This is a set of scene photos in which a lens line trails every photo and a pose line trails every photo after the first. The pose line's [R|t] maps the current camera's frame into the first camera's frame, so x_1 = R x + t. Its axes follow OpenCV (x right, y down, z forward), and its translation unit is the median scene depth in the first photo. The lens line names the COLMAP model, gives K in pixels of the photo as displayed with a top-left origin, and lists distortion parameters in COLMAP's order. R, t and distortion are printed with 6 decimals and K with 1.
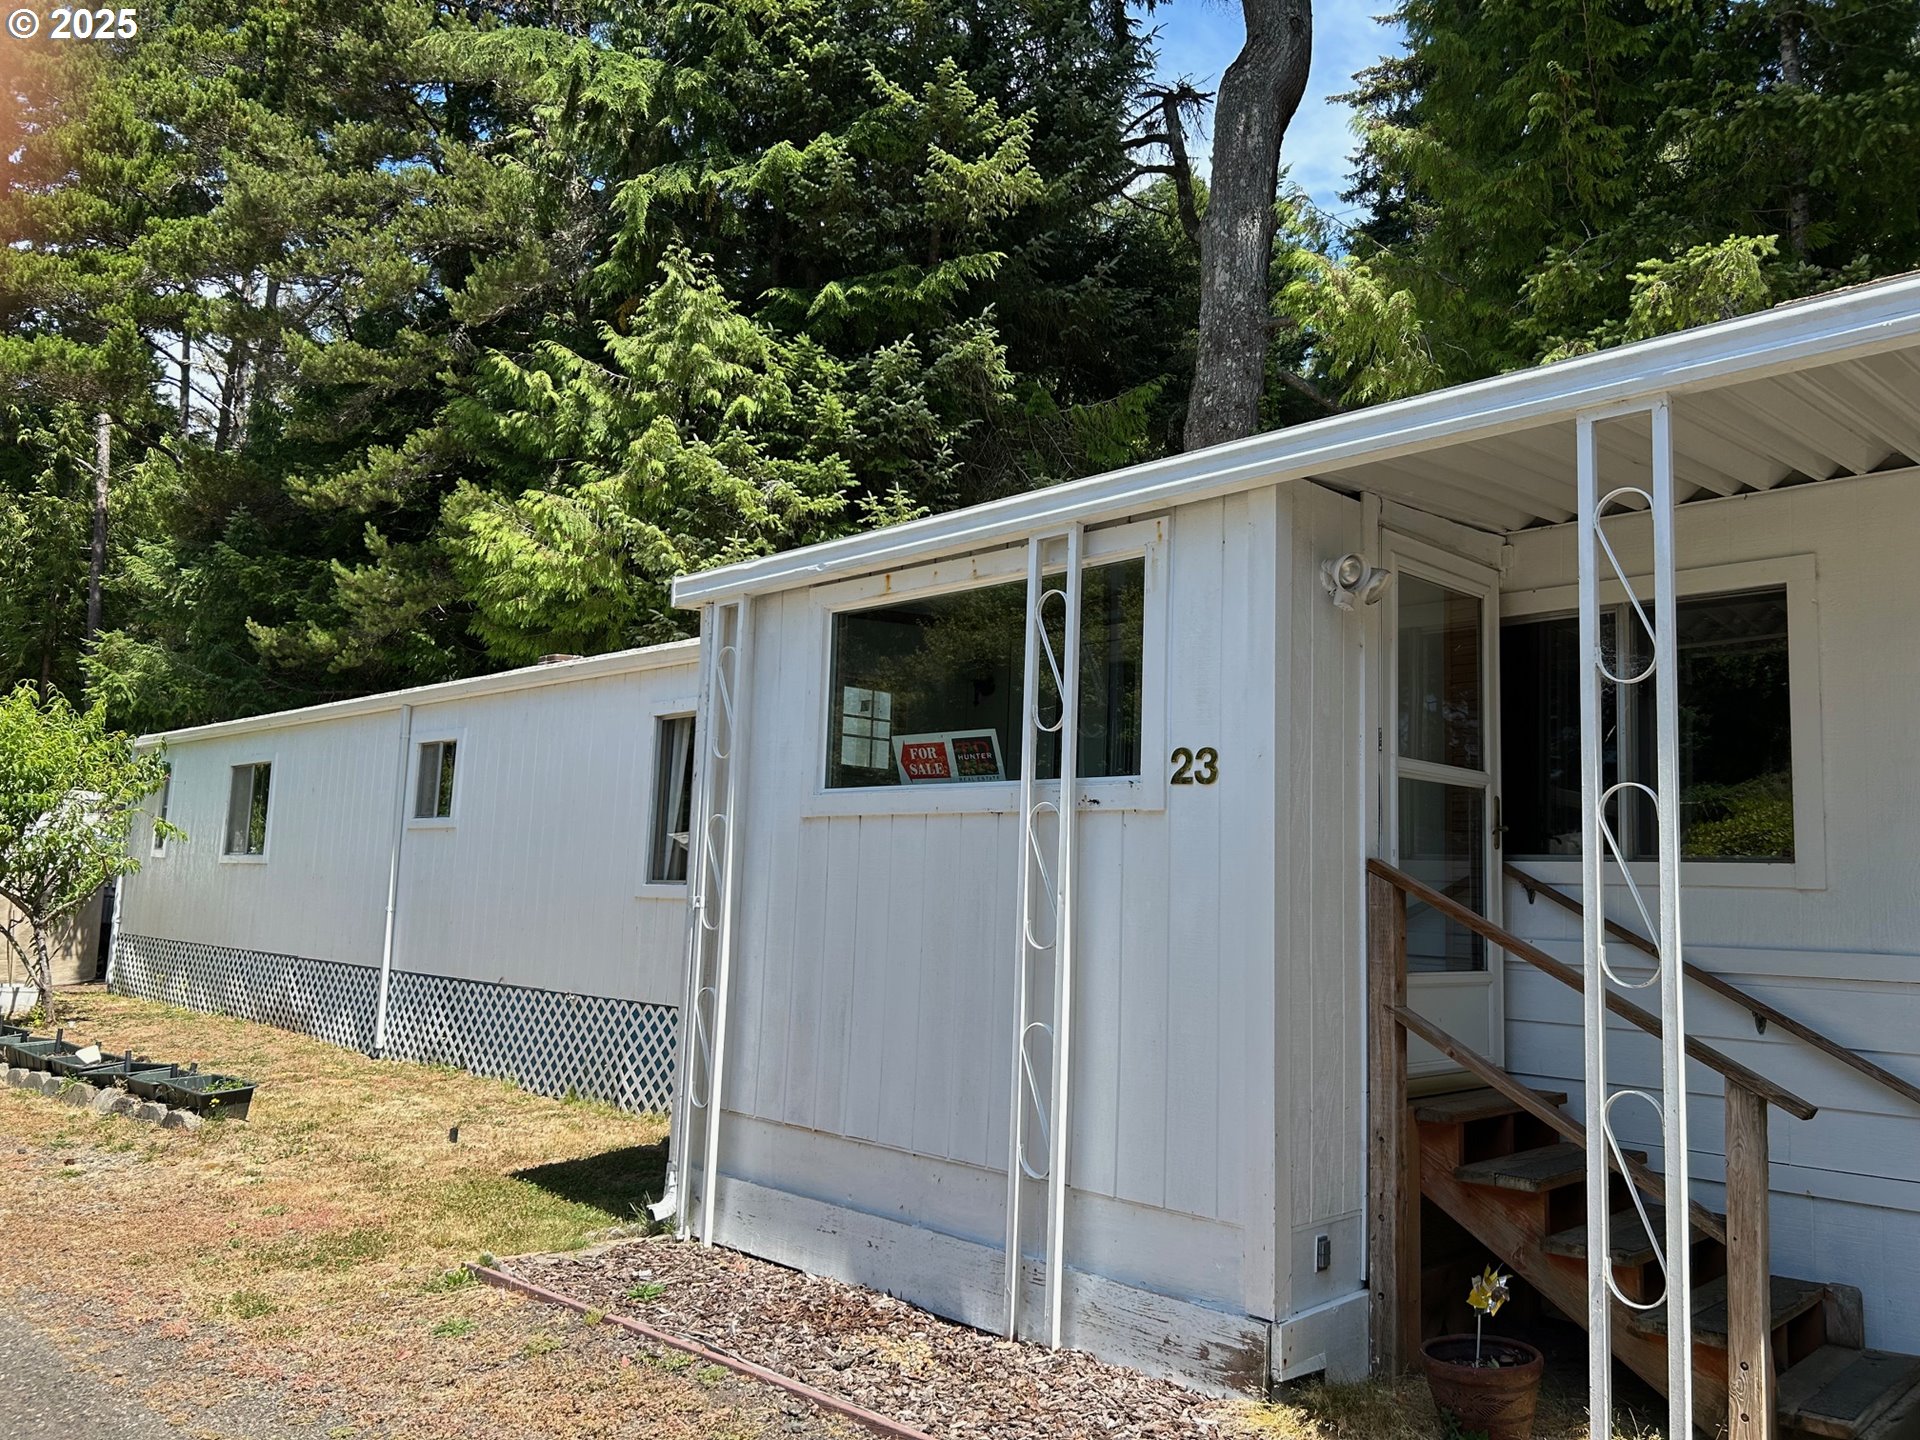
lens RADIAL K [[1439.0, 0, 957.0], [0, 1439.0, 742.4], [0, 0, 1]] dist [0.050608, -0.055893]
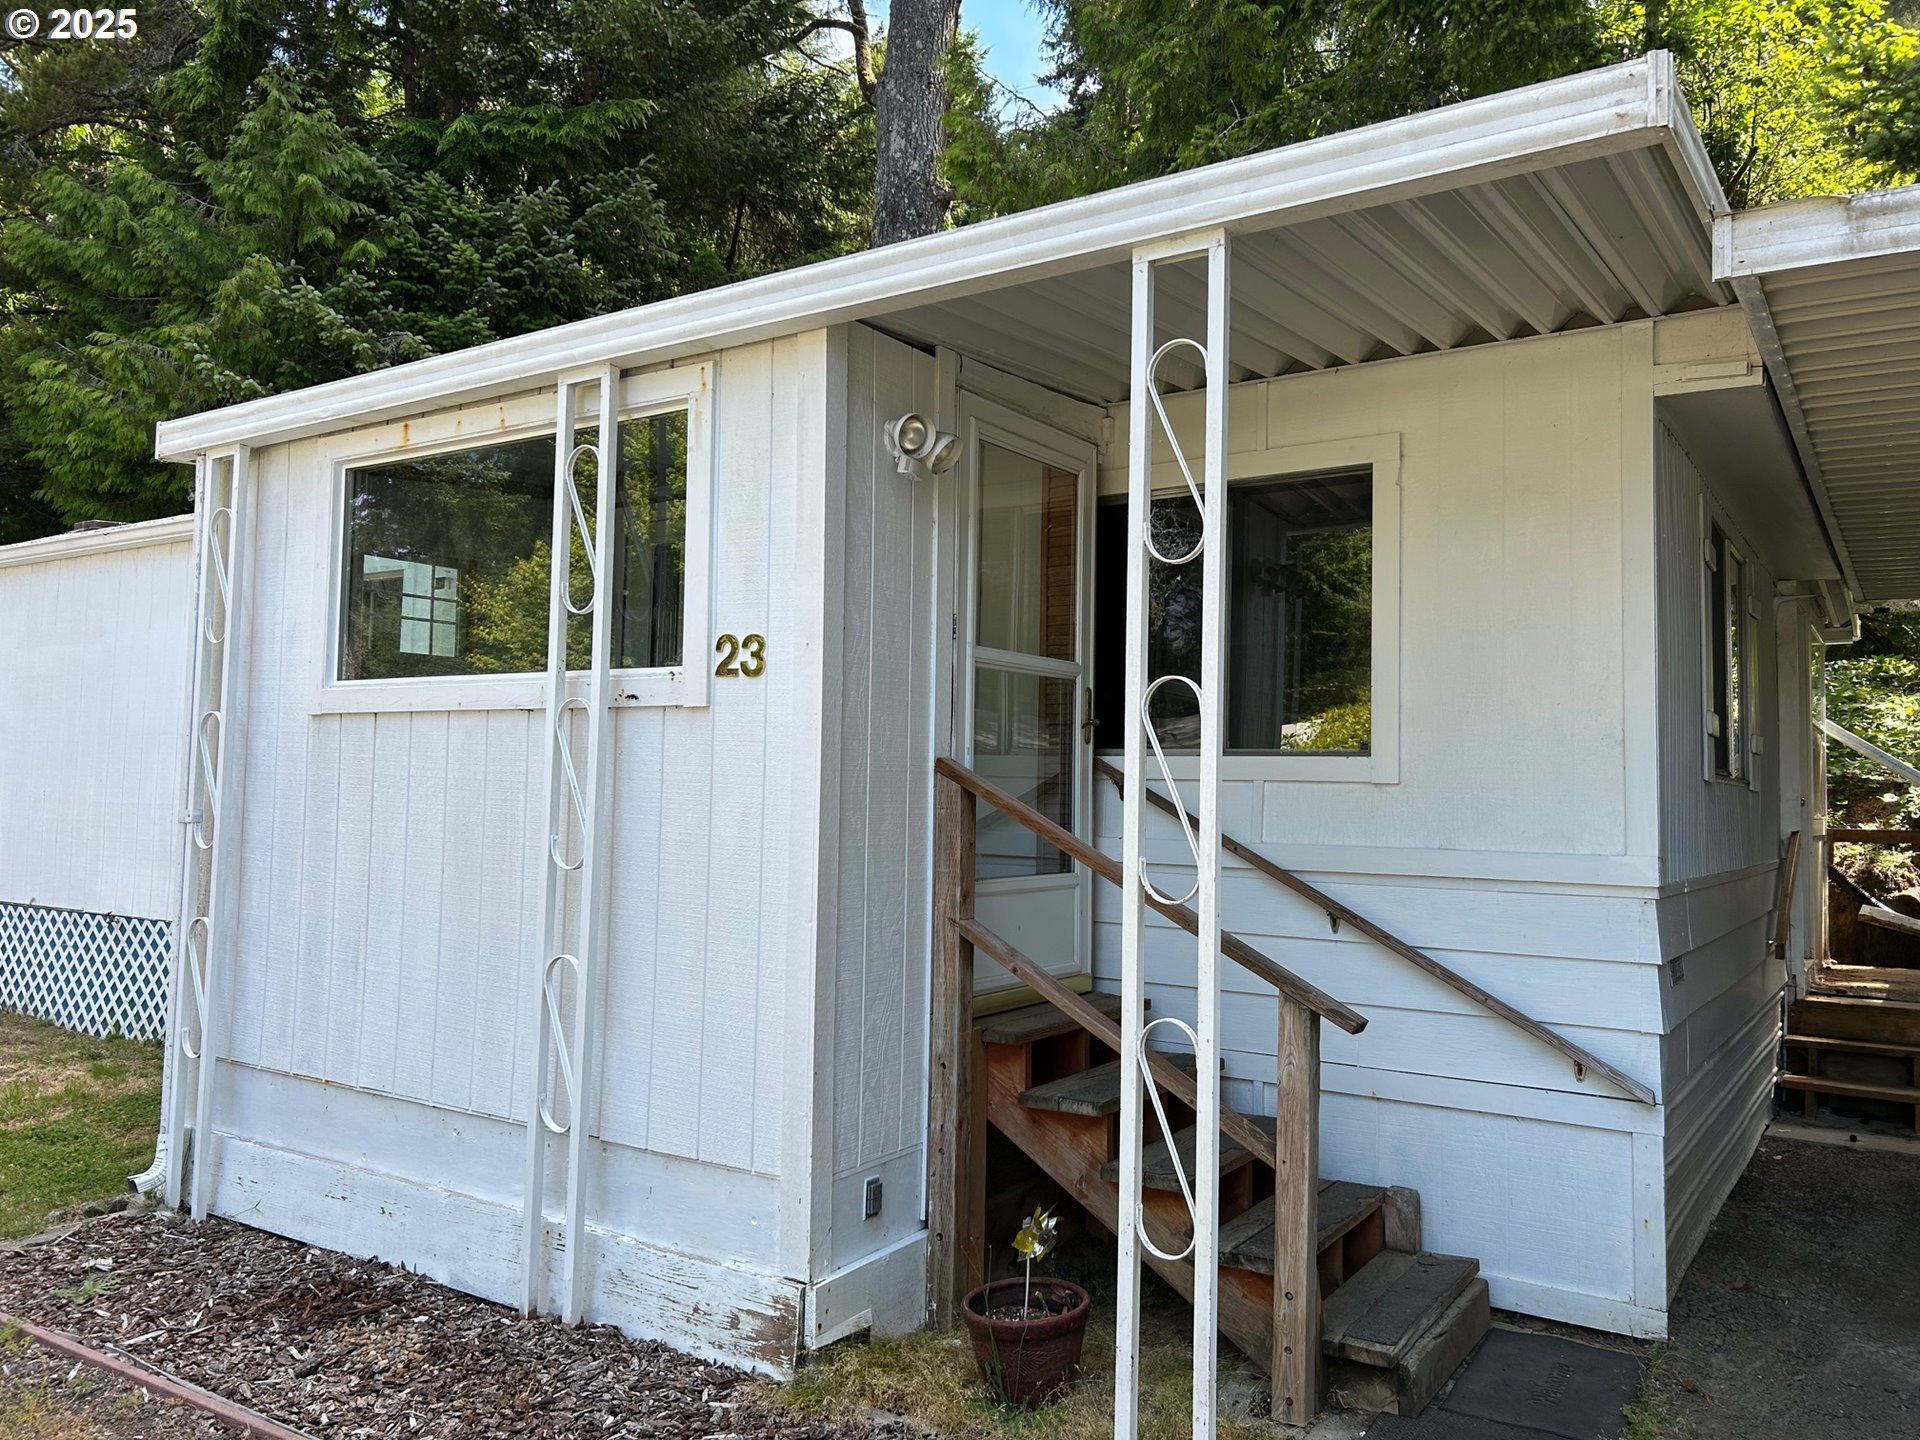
lens RADIAL K [[1427.7, 0, 960.0], [0, 1427.7, 720.0], [0, 0, 1]] dist [0.057962, -0.054080]
pose [[0.979773, -0.007148, 0.199985, 0.102809], [-0.005525, 0.998015, 0.062739, 0.000681], [-0.200036, -0.062575, 0.977788, 0.109178]]
